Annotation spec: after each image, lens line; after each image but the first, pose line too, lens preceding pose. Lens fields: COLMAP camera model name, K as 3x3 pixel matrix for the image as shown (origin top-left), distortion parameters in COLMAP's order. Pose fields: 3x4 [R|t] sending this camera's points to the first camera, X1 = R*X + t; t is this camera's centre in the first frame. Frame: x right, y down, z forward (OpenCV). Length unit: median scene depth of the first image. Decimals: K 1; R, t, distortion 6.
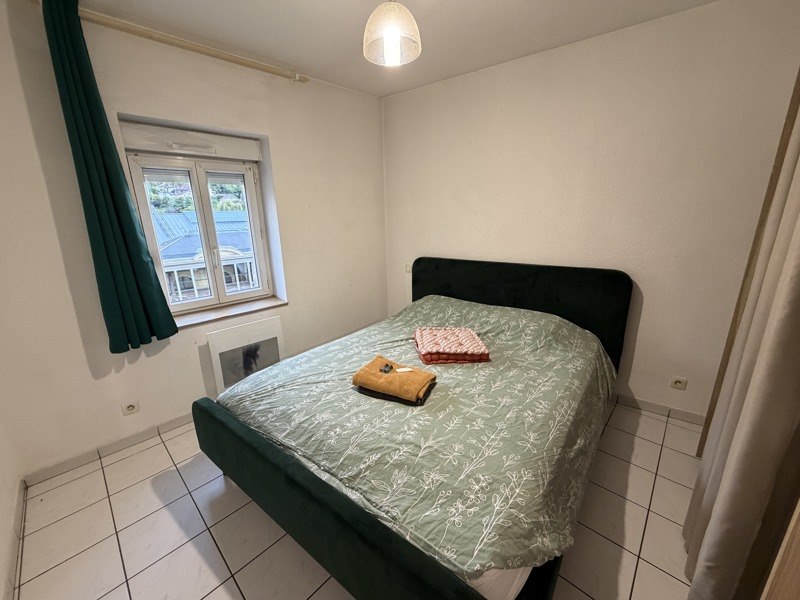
lens RADIAL K [[319.3, 0, 400.0], [0, 319.3, 300.1], [0, 0, 1]] dist [-0.002229, 0.000154]
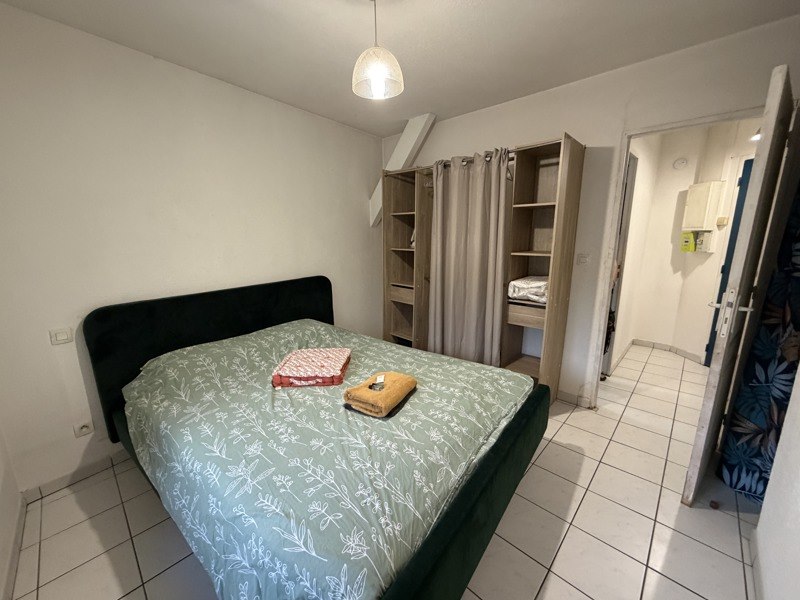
lens RADIAL K [[319.3, 0, 399.7], [0, 319.3, 301.5], [0, 0, 1]] dist [-0.002229, 0.000154]
pose [[0.006111, -0.190336, 0.981700, -0.963250], [0.273618, 0.944571, 0.181434, -0.192062], [-0.961819, 0.267502, 0.057851, 0.812912]]
